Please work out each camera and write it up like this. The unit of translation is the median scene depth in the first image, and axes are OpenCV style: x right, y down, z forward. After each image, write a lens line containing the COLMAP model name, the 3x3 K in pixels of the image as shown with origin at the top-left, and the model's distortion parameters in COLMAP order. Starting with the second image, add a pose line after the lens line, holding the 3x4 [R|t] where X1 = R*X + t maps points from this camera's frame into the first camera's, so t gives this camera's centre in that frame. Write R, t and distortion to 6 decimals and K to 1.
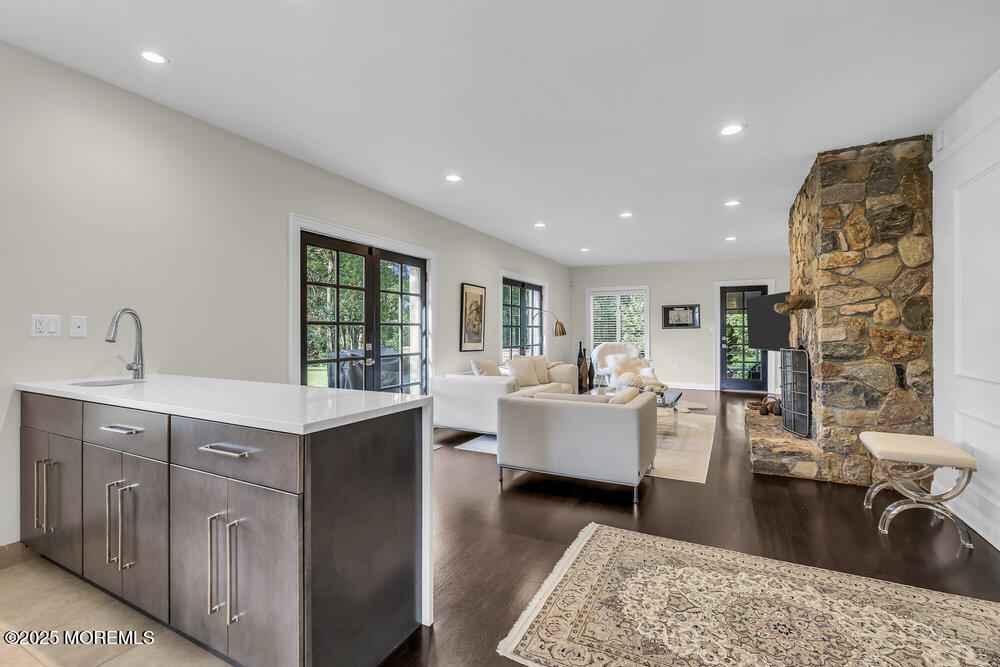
lens RADIAL K [[449.7, 0, 498.2], [0, 449.7, 332.0], [0, 0, 1]] dist [-0.009619, 0.000457]
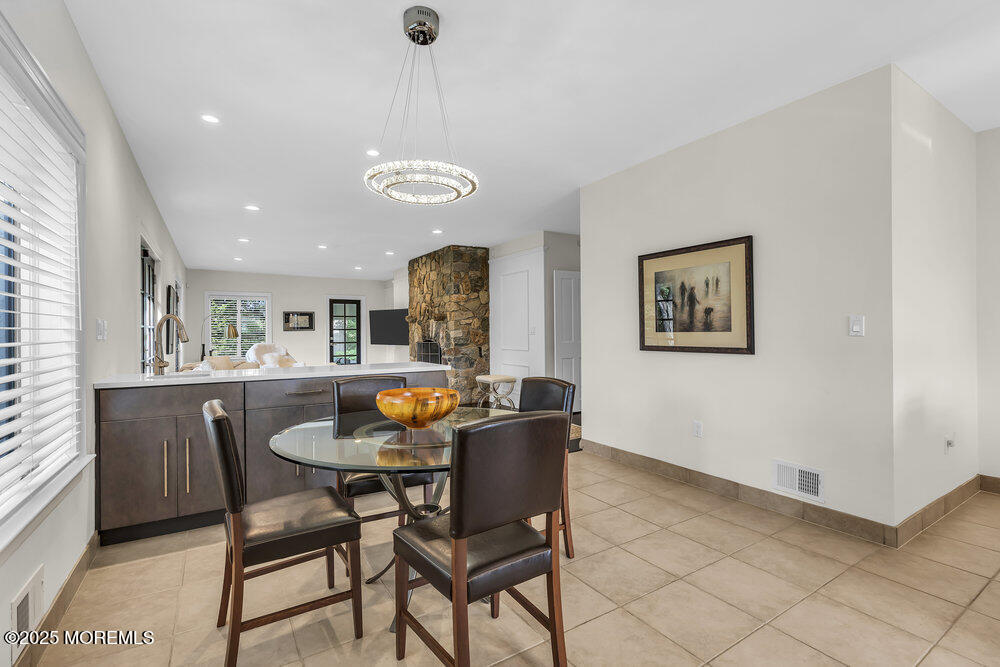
lens RADIAL K [[449.7, 0, 498.2], [0, 449.7, 332.0], [0, 0, 1]] dist [-0.009619, 0.000457]
pose [[0.511219, -0.002715, 0.859446, -0.956778], [0.007373, 0.999972, -0.001227, 0.001599], [-0.859419, 0.006964, 0.511225, -0.232086]]
